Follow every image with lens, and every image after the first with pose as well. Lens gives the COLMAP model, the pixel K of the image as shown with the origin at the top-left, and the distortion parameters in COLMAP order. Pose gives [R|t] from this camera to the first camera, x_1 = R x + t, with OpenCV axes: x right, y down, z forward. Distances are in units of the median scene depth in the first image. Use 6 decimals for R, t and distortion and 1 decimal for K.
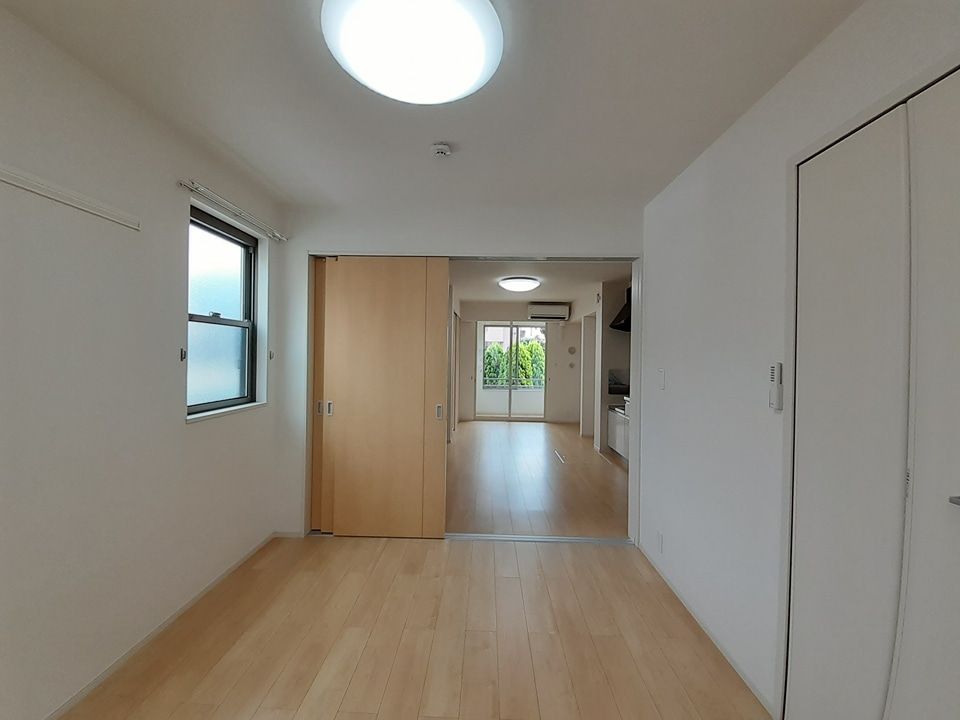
lens RADIAL K [[387.0, 0, 479.8], [0, 387.0, 364.2], [0, 0, 1]] dist [-0.000543, -0.000040]
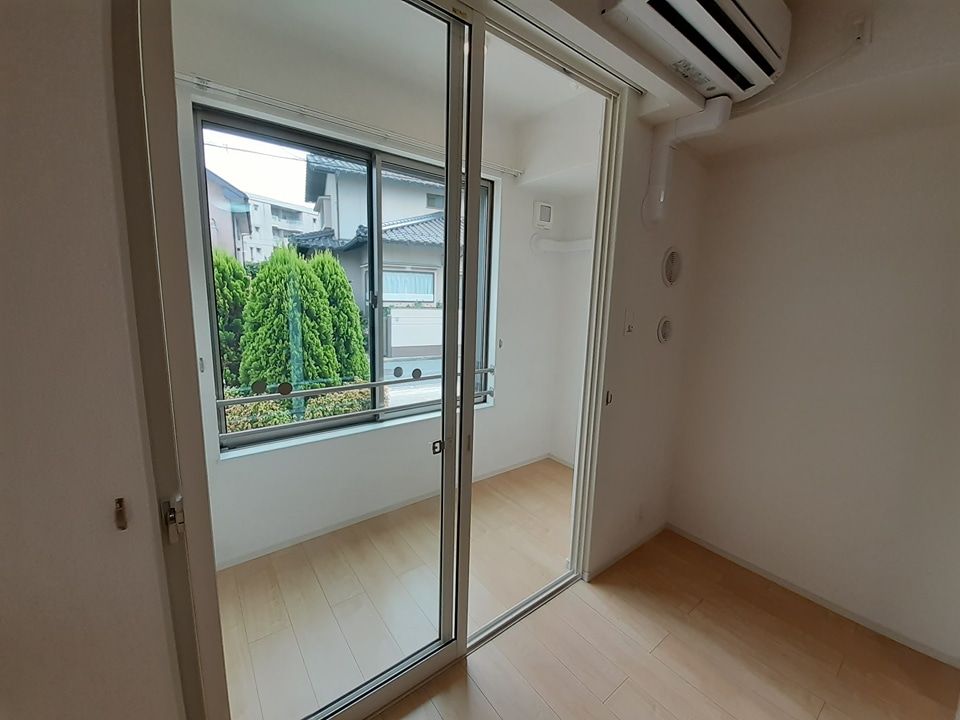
lens RADIAL K [[387.0, 0, 478.1], [0, 387.0, 359.5], [0, 0, 1]] dist [-0.000543, -0.000040]
pose [[0.787337, -0.093519, 0.609389, -0.006957], [-0.003408, 0.987753, 0.155987, -0.015496], [-0.616513, -0.124892, 0.777376, 0.860968]]
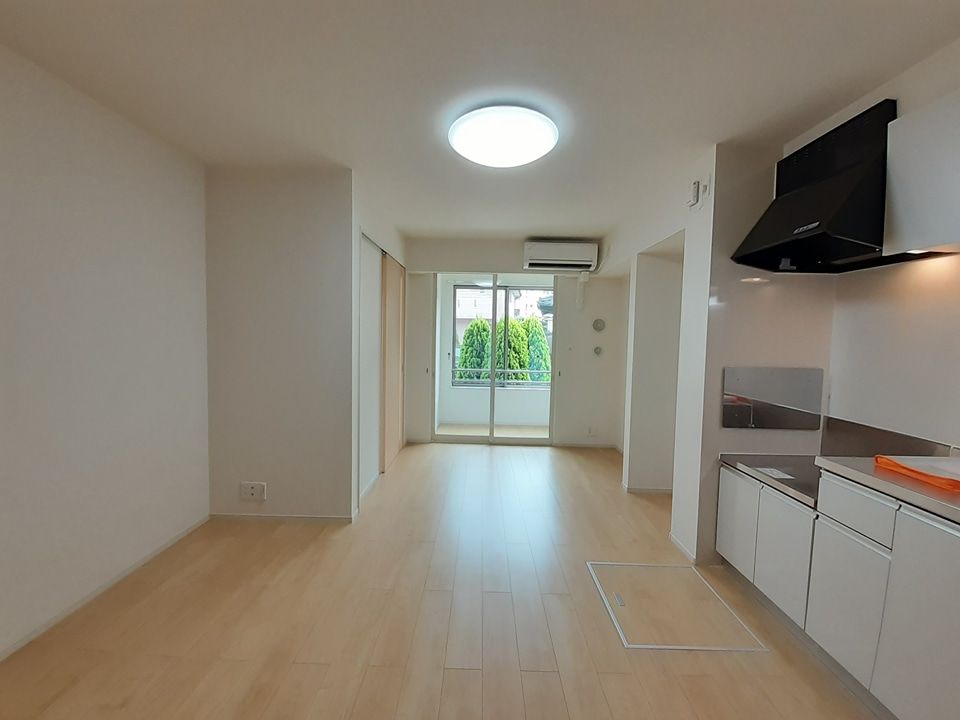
lens RADIAL K [[387.0, 0, 481.5], [0, 387.0, 355.2], [0, 0, 1]] dist [-0.000543, -0.000040]
pose [[0.999812, 0.005800, 0.018513, 0.050106], [-0.006333, 0.999563, 0.028861, -0.005754], [-0.018338, -0.028973, 0.999412, 0.410335]]
